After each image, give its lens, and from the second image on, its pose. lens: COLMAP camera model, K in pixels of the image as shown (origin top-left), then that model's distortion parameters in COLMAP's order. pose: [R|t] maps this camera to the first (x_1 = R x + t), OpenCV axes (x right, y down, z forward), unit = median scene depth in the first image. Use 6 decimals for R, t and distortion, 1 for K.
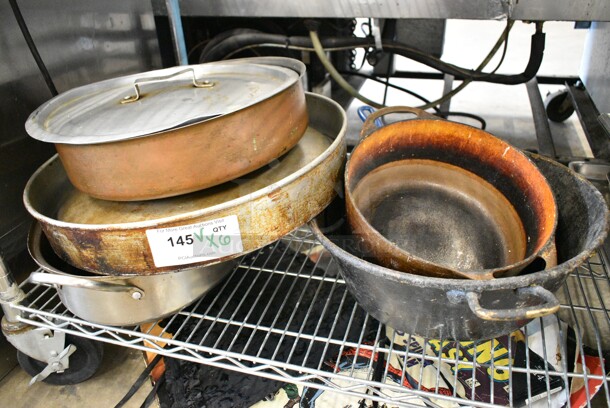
lens RADIAL K [[507.4, 0, 305.9], [0, 507.4, 203.7], [0, 0, 1]] dist [-0.013321, -0.010856]
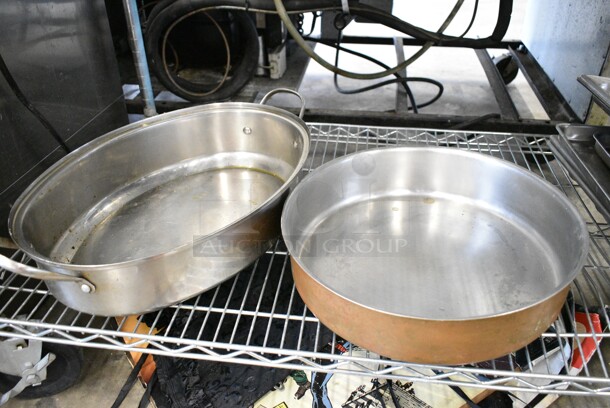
lens RADIAL K [[518.5, 0, 304.6], [0, 518.5, 214.3], [0, 0, 1]] dist [-0.022993, 0.014951]
pose [[0.986144, -0.059244, 0.154955, -0.109305], [0.047592, 0.995828, 0.077854, -0.008898], [-0.158921, -0.069401, 0.984849, 0.041693]]
